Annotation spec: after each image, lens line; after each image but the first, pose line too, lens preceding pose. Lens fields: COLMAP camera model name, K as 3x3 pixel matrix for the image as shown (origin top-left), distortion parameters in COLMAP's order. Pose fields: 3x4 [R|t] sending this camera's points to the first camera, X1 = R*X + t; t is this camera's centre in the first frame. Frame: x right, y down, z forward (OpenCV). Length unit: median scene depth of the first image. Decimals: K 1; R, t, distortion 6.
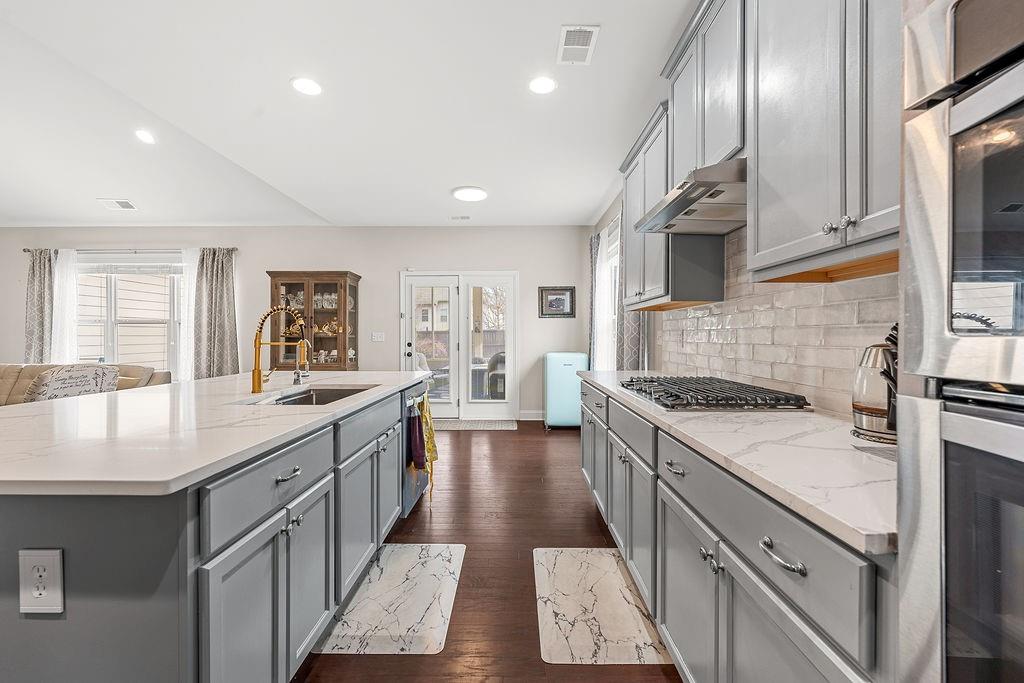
lens RADIAL K [[419.7, 0, 512.4], [0, 419.7, 343.9], [0, 0, 1]] dist [-0.000163, -0.000849]
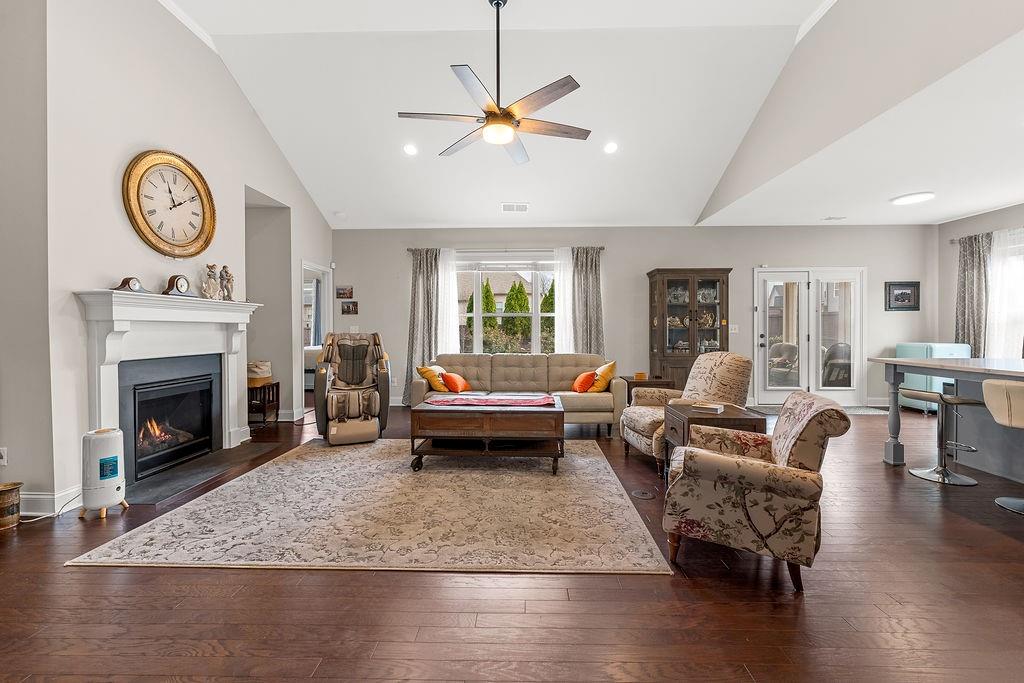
lens RADIAL K [[419.7, 0, 513.7], [0, 419.7, 337.2], [0, 0, 1]] dist [-0.000163, -0.000849]
pose [[0.999849, -0.000642, -0.017388, -0.864817], [0.000834, 0.999939, 0.011017, -0.007682], [0.017380, -0.011030, 0.999788, -0.085077]]
